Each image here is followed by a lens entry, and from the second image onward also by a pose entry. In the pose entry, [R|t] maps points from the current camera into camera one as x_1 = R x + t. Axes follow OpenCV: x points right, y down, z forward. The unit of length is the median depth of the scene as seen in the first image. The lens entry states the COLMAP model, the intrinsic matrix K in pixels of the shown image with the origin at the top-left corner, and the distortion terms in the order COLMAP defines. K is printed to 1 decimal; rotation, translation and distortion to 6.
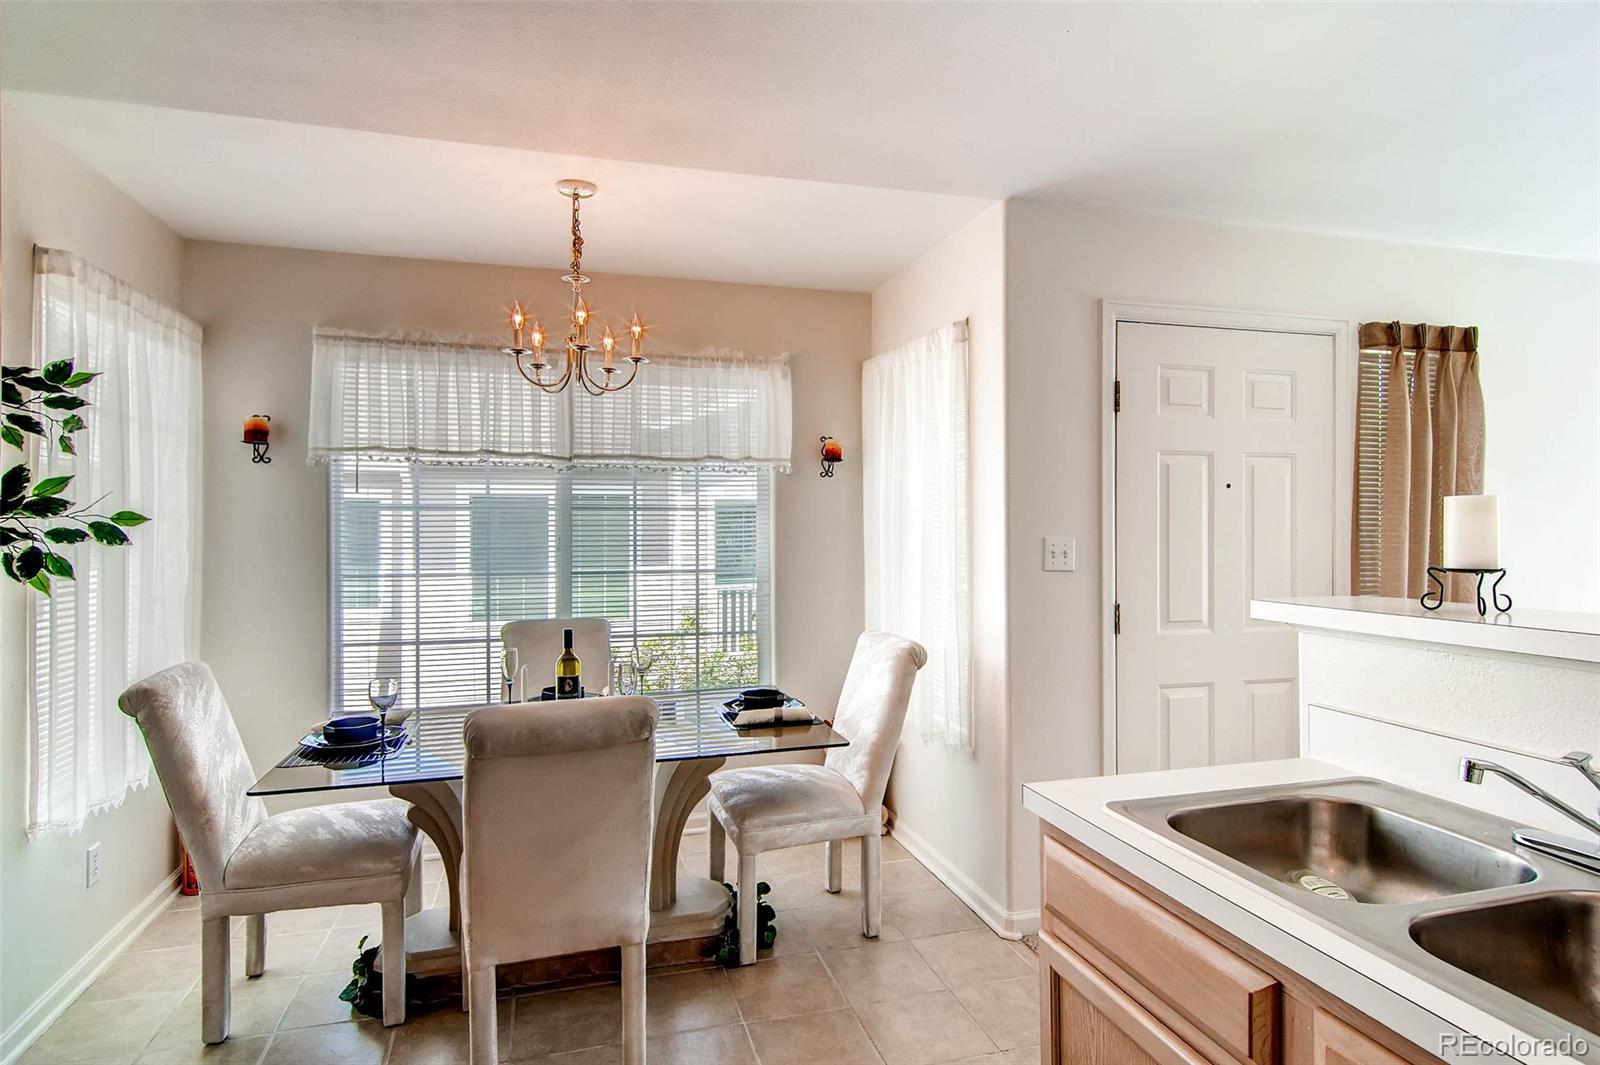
lens RADIAL K [[866.8, 0, 801.7], [0, 866.8, 525.7], [0, 0, 1]] dist [0.021612, -0.001483]
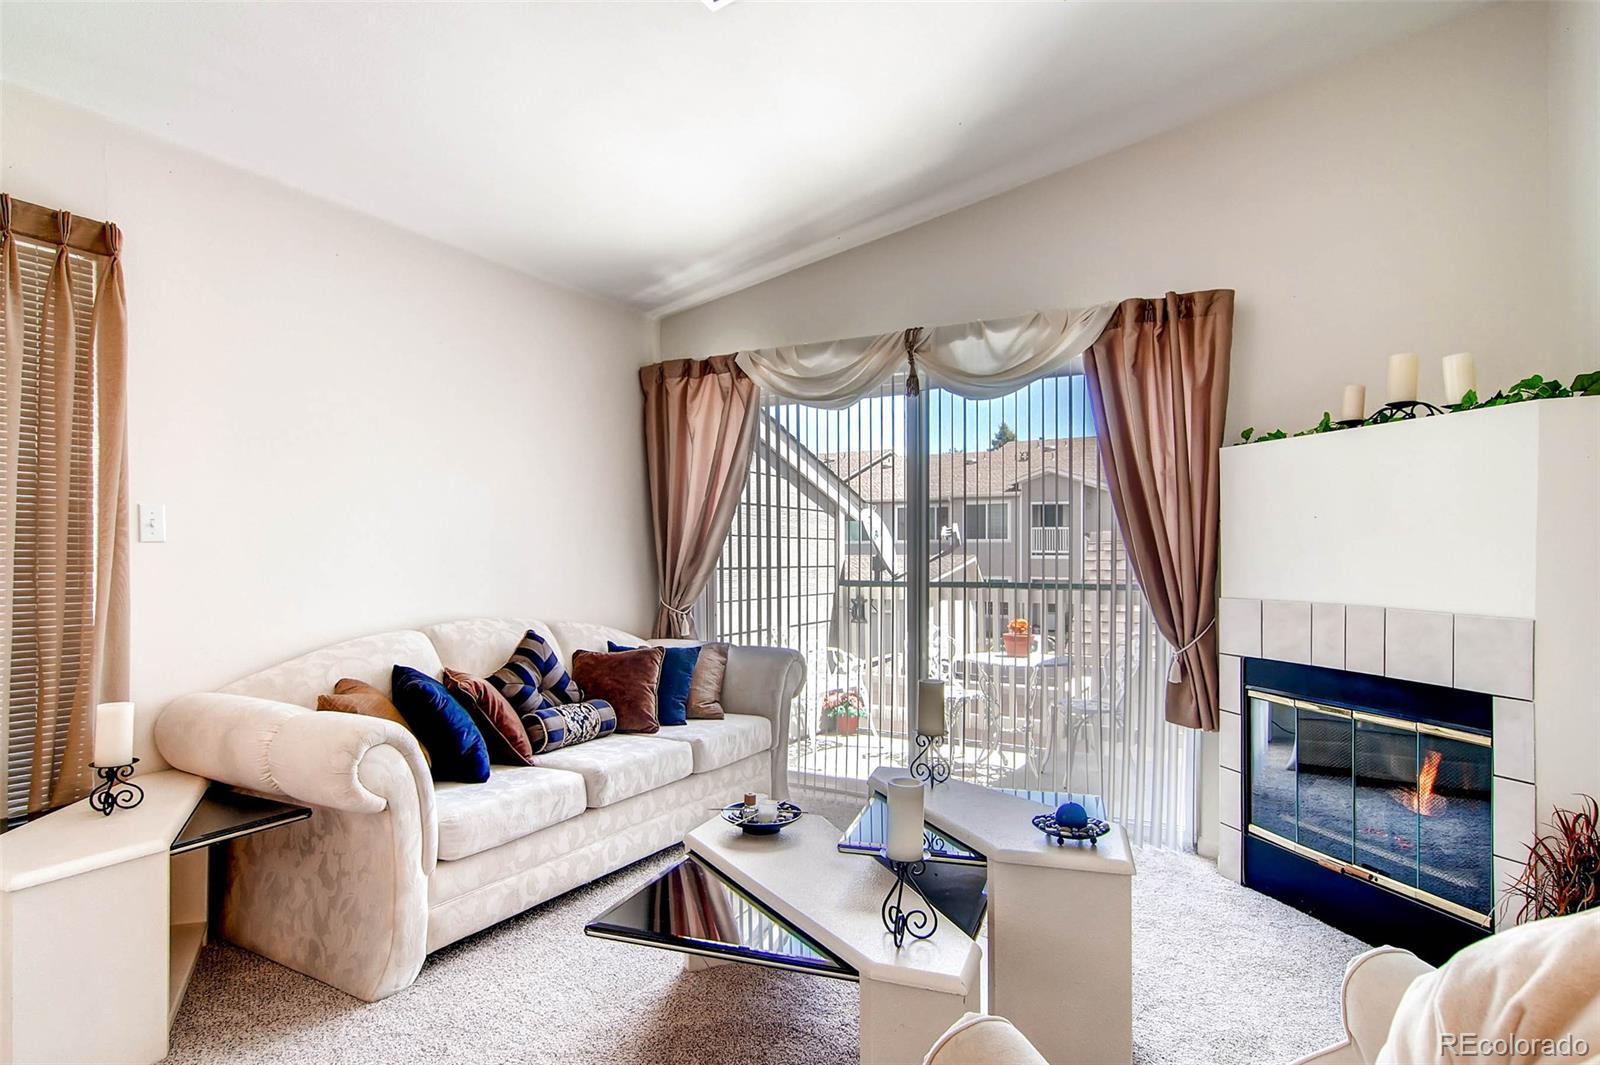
lens RADIAL K [[904.1, 0, 800.0], [0, 904.1, 532.5], [0, 0, 1]] dist [0.015226, -0.000871]
pose [[0.700665, 0.015069, 0.713331, 0.623138], [0.001841, 0.999735, -0.022928, 0.054239], [-0.713488, 0.017378, 0.700452, 0.044226]]
